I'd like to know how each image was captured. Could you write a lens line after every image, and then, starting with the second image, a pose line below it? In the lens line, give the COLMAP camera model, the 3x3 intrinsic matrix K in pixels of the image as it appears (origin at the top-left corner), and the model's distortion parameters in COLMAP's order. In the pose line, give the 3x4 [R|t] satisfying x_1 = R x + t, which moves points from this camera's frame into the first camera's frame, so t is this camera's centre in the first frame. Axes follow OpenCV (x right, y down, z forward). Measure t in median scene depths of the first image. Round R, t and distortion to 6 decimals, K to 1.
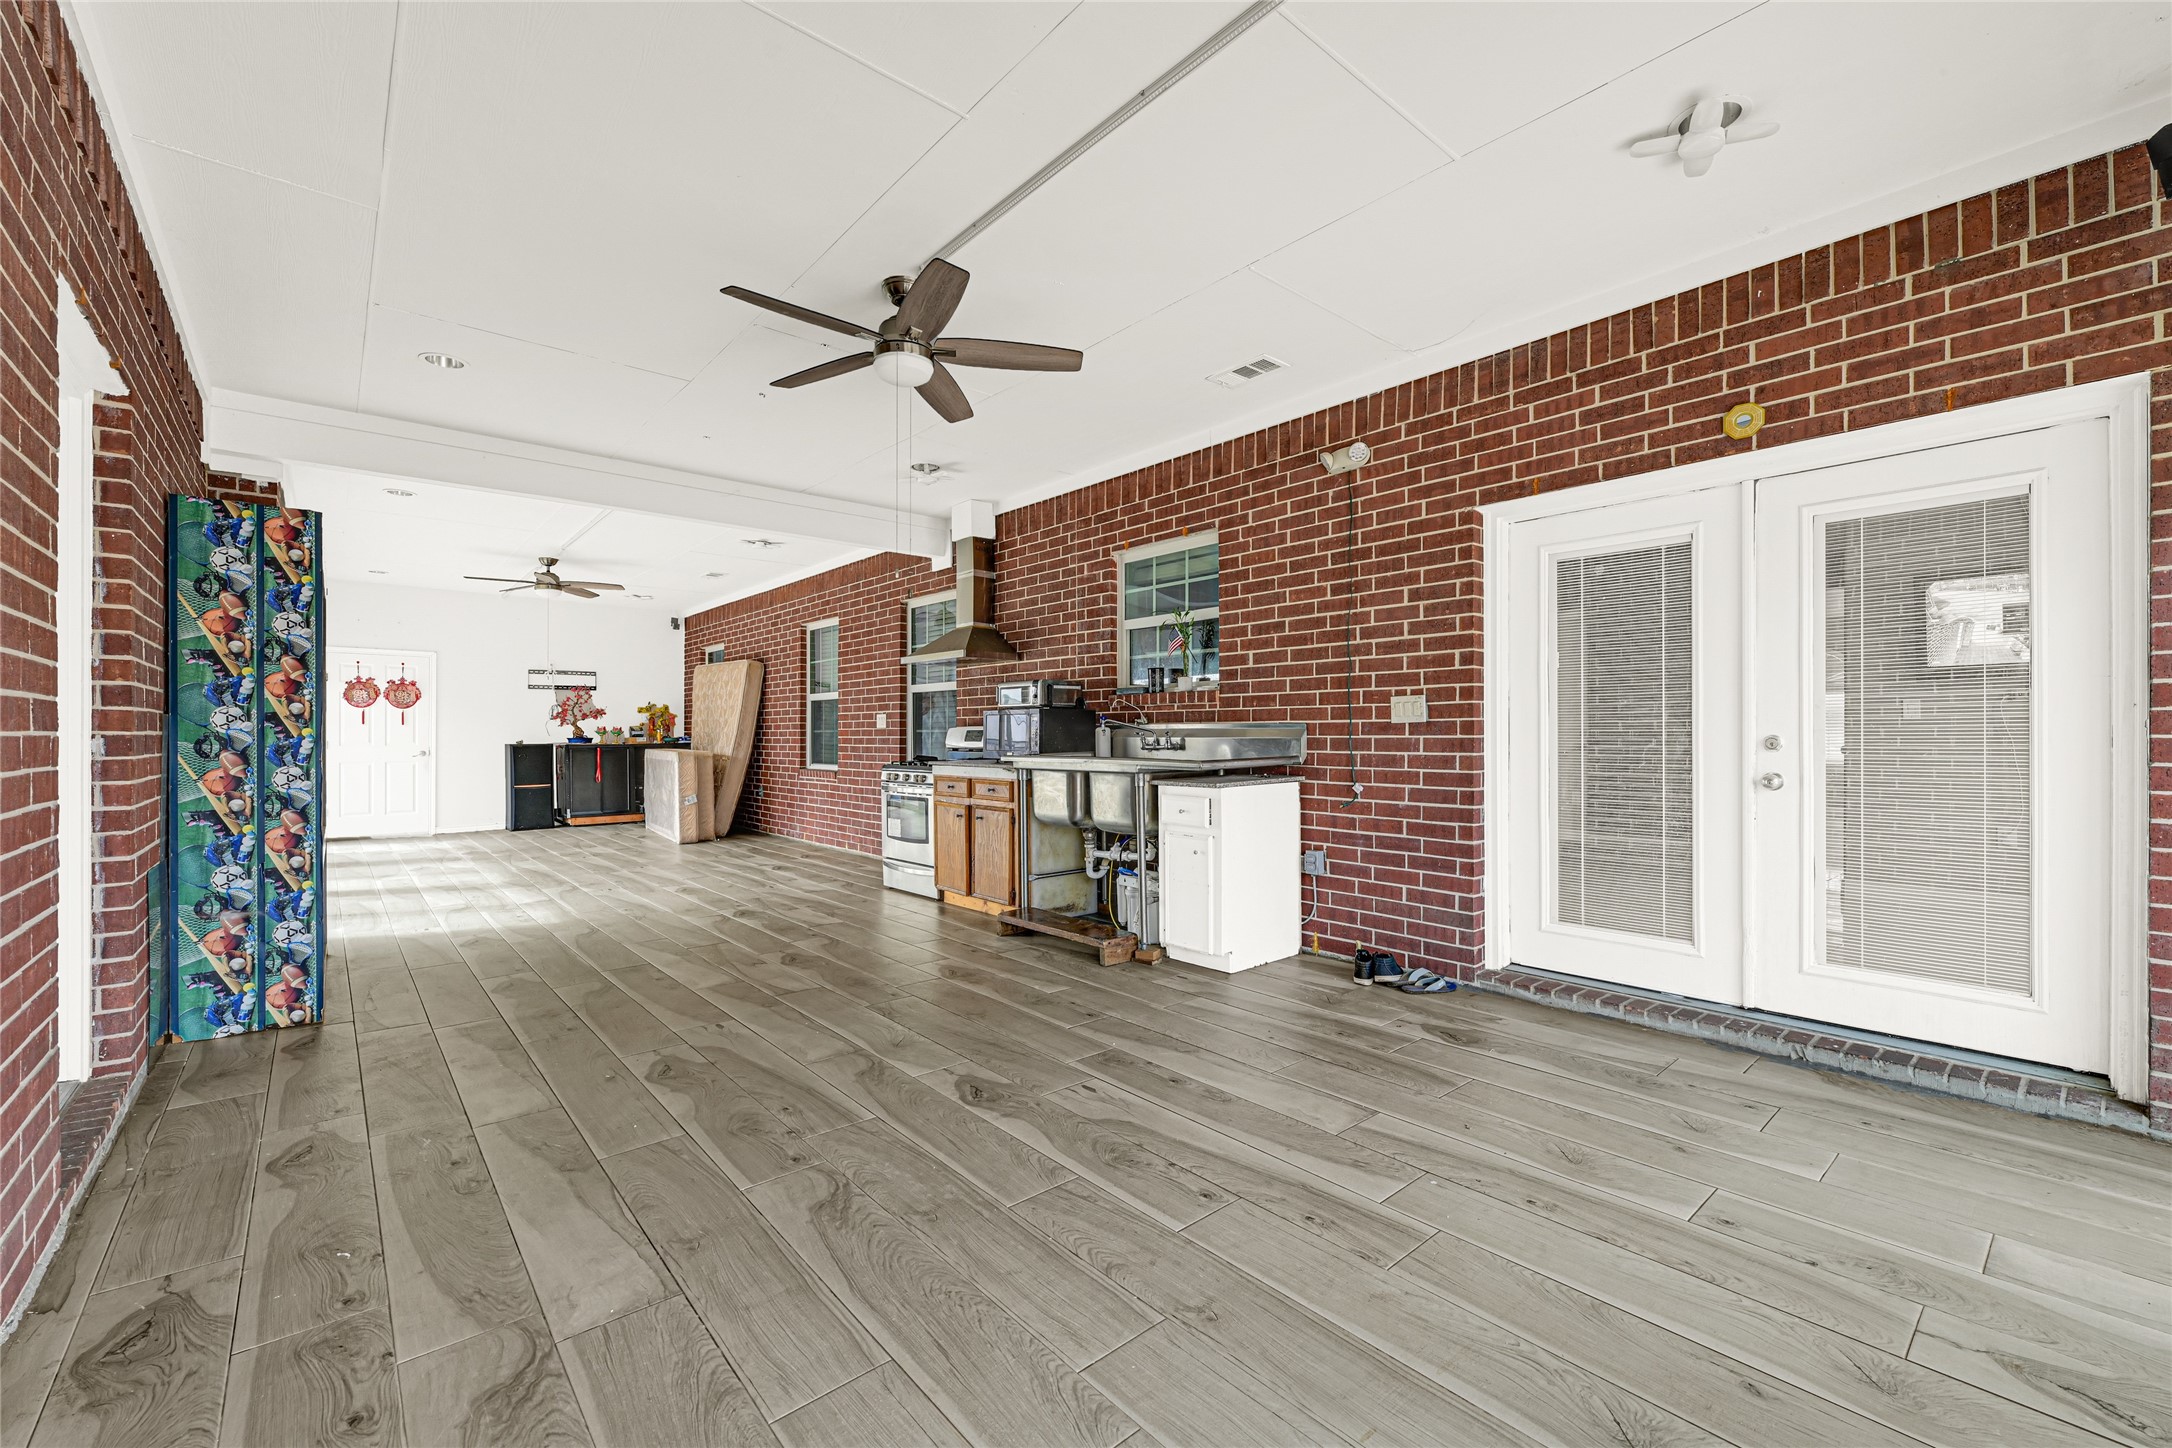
lens RADIAL K [[890.6, 0, 1078.8], [0, 890.6, 738.0], [0, 0, 1]] dist [-0.002463, -0.000061]
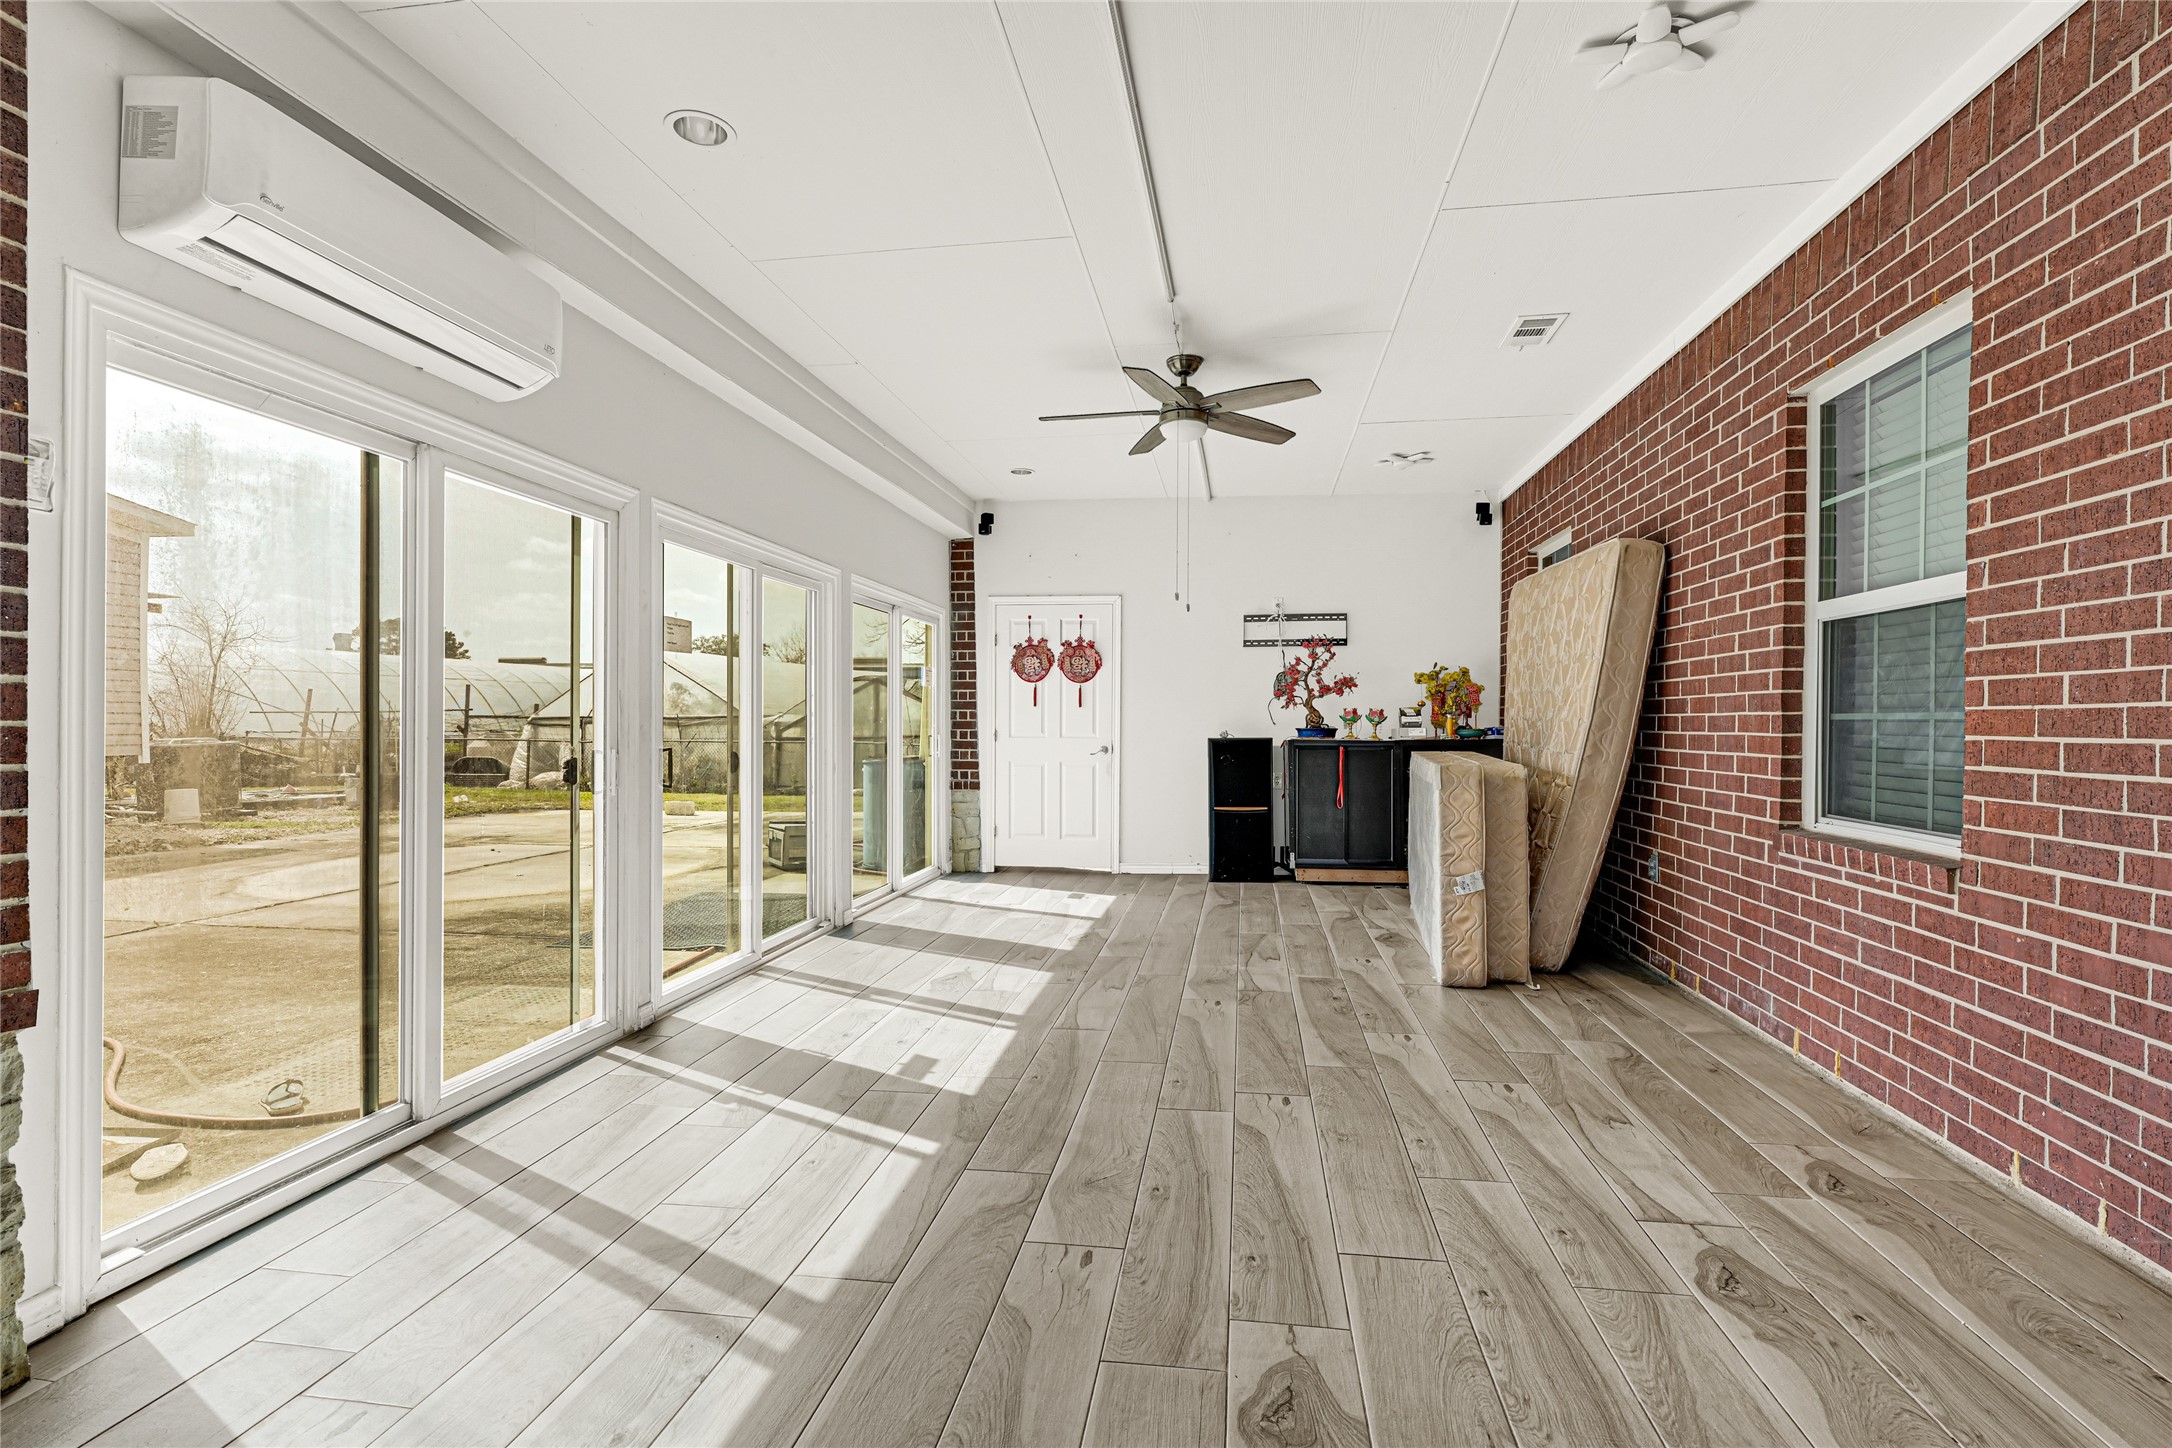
lens RADIAL K [[1037.7, 0, 1075.2], [0, 1037.7, 731.5], [0, 0, 1]] dist [-0.000969, 0.000528]
pose [[0.656106, 0.010503, -0.754595, -0.177627], [-0.006359, 0.999945, 0.008389, -0.003096], [0.754642, -0.000705, 0.656137, 0.501631]]
